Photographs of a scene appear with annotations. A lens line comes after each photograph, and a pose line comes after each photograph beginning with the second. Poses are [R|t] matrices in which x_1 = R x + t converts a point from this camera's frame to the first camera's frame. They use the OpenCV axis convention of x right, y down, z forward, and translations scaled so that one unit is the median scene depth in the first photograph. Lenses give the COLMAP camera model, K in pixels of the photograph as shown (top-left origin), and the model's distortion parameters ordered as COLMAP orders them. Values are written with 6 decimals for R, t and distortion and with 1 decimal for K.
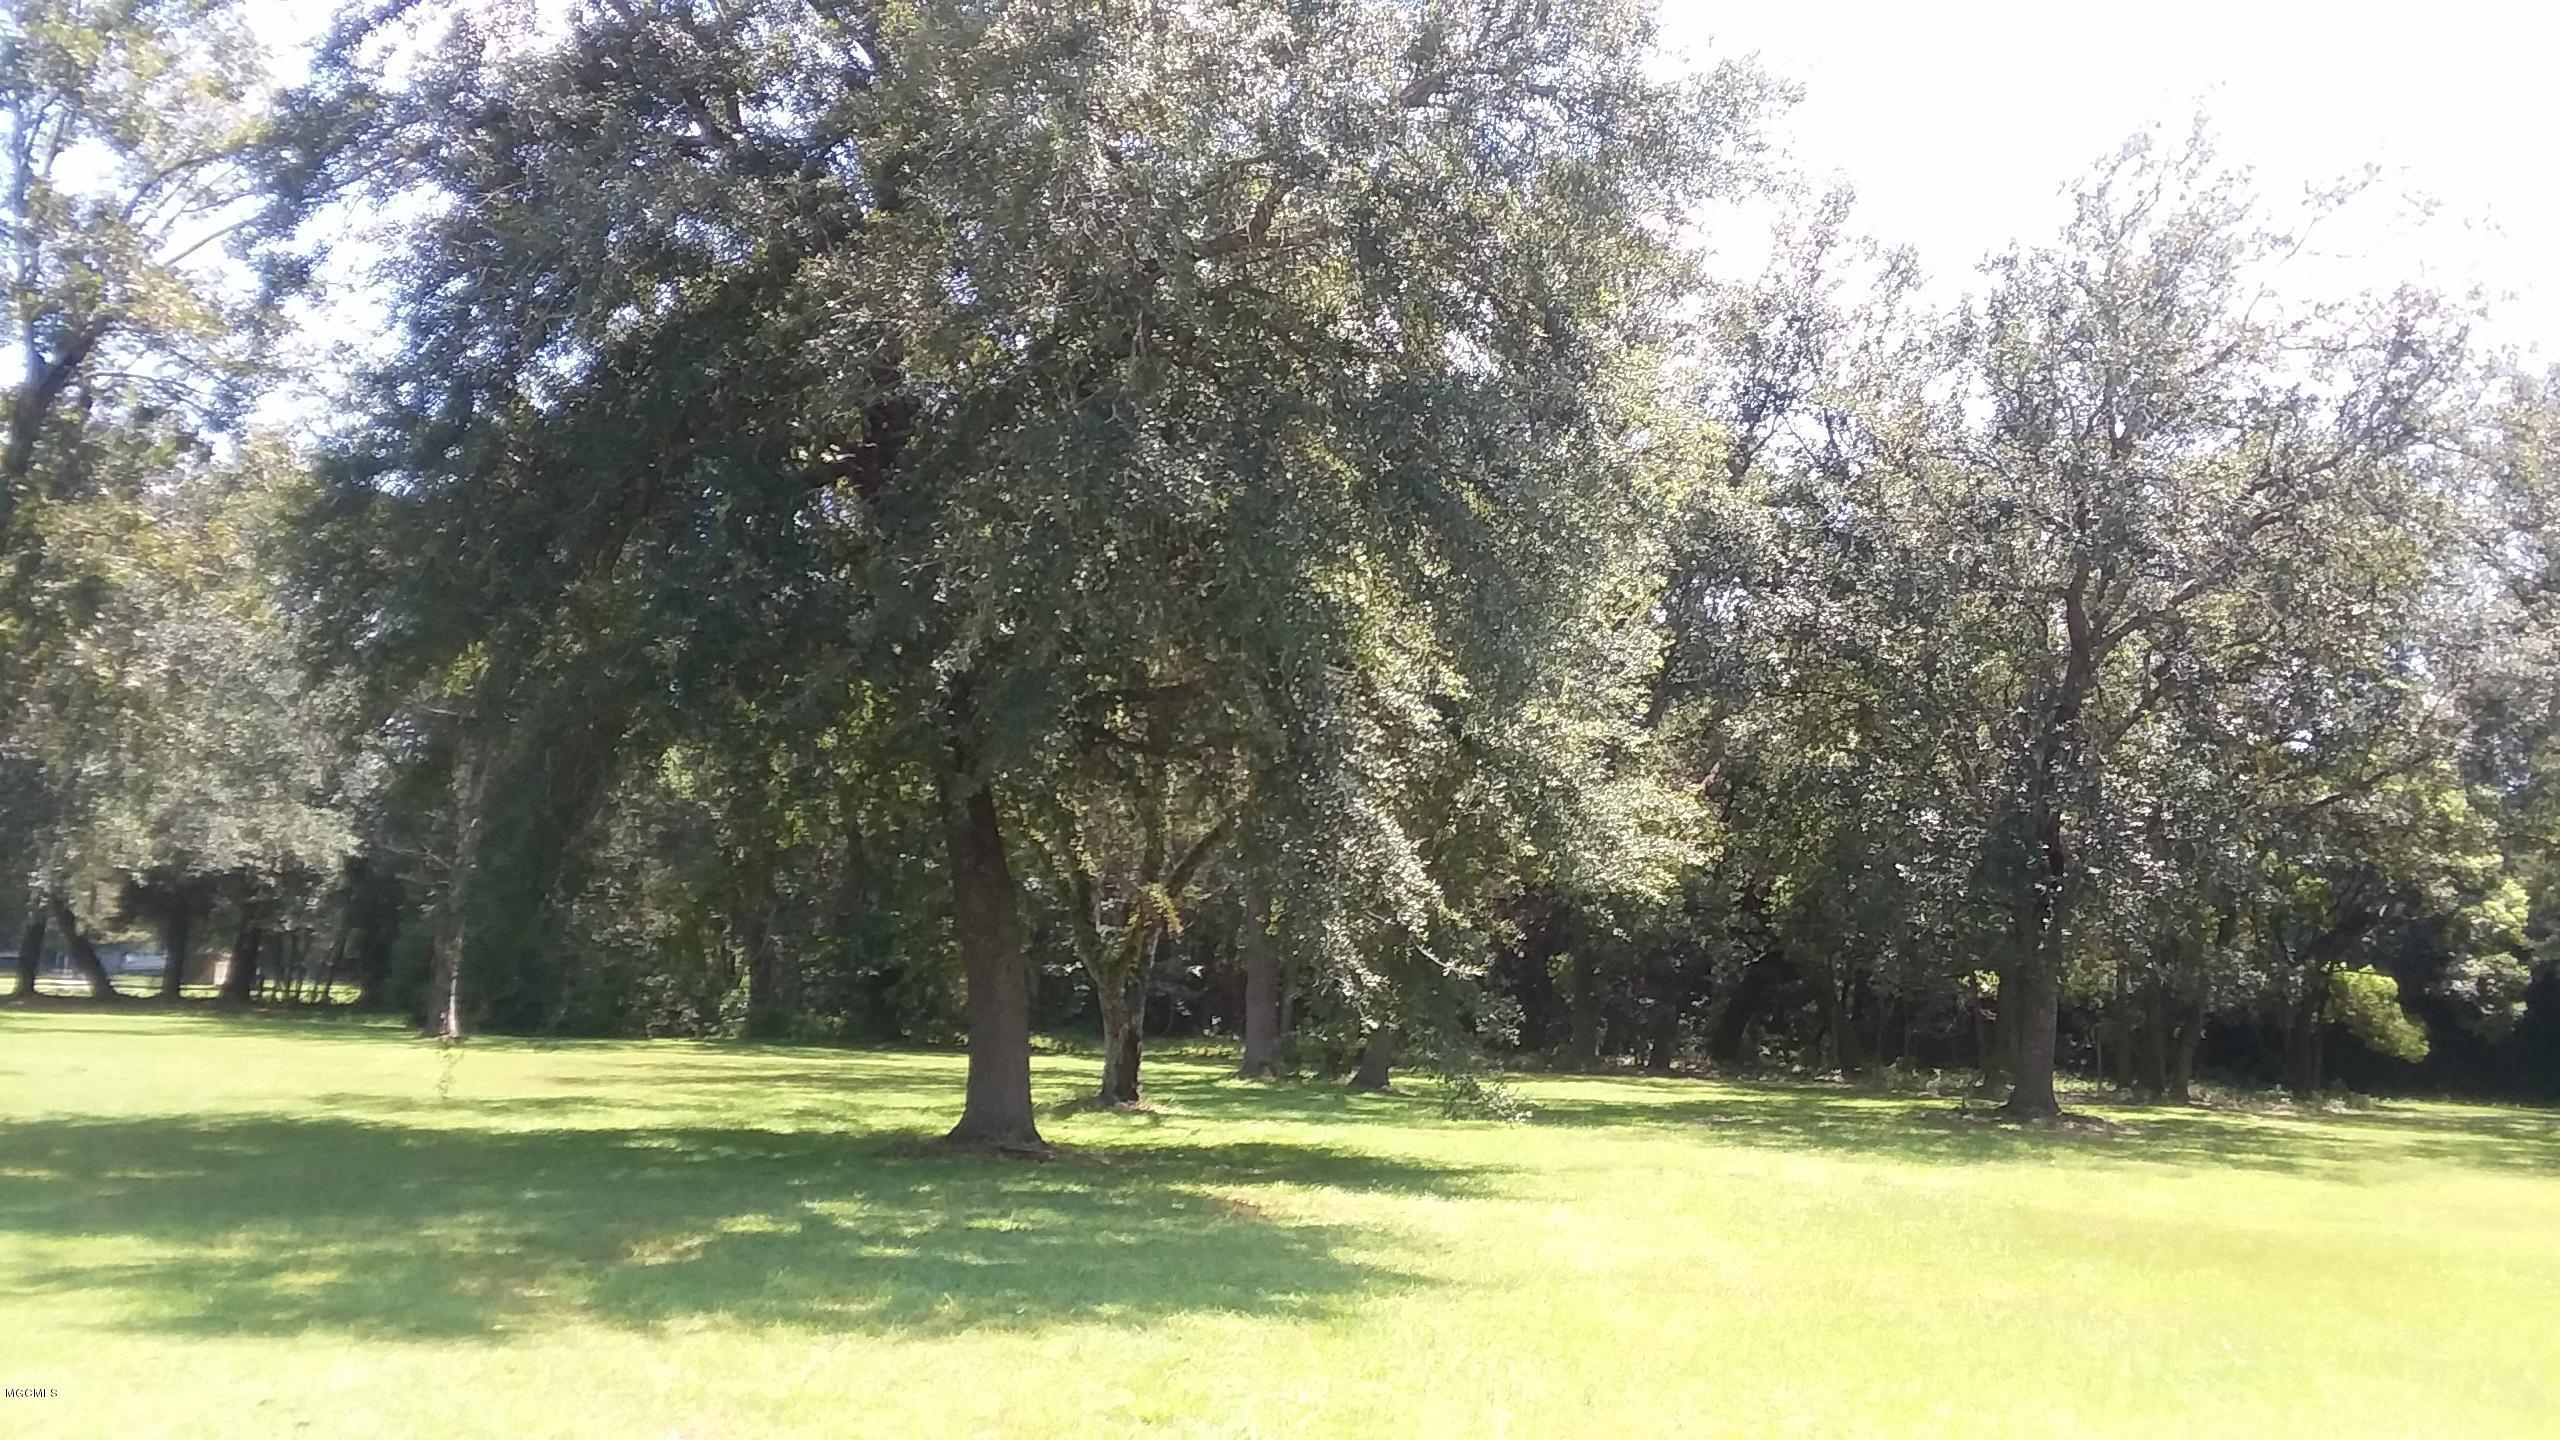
lens RADIAL K [[2089.7, 0, 1349.0], [0, 2089.7, 721.4], [0, 0, 1]] dist [0.011343, 0.008962]
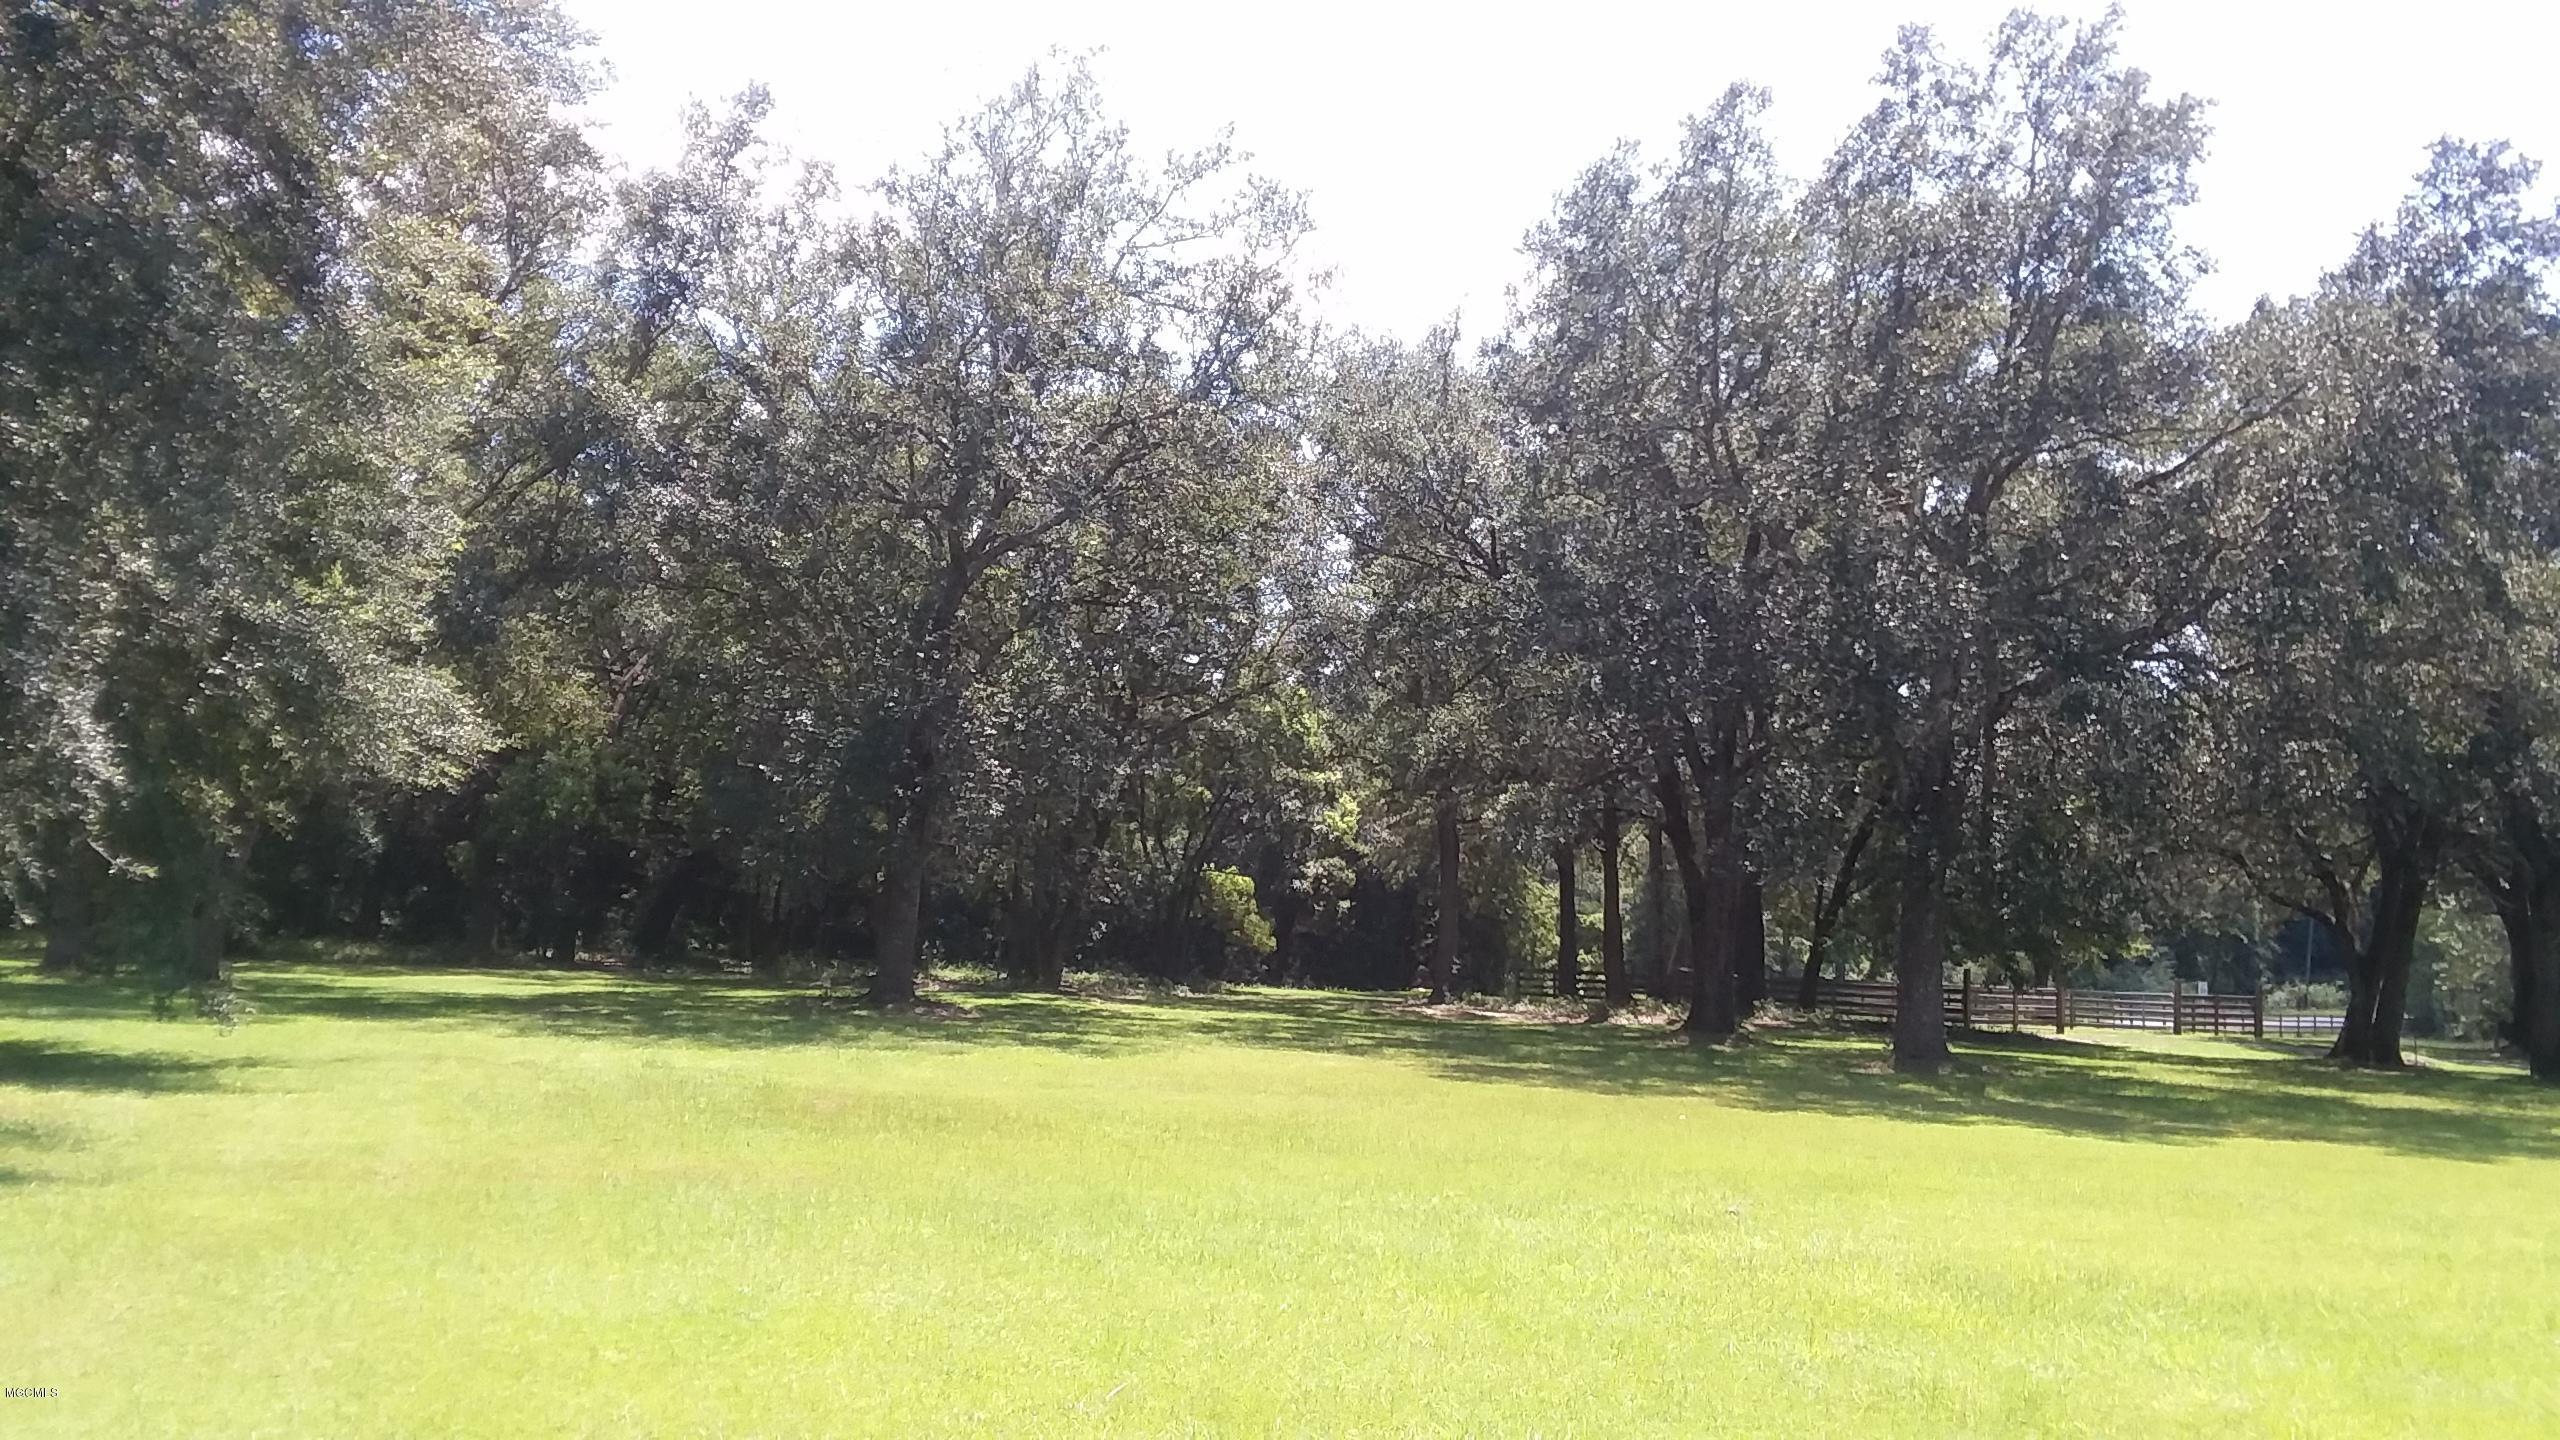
lens RADIAL K [[2089.7, 0, 1349.0], [0, 2089.7, 721.4], [0, 0, 1]] dist [0.011343, 0.008962]
pose [[0.918782, 0.042656, 0.392453, 0.112422], [-0.061252, 0.997509, 0.034979, -0.004261], [-0.389984, -0.056177, 0.919107, -0.051606]]
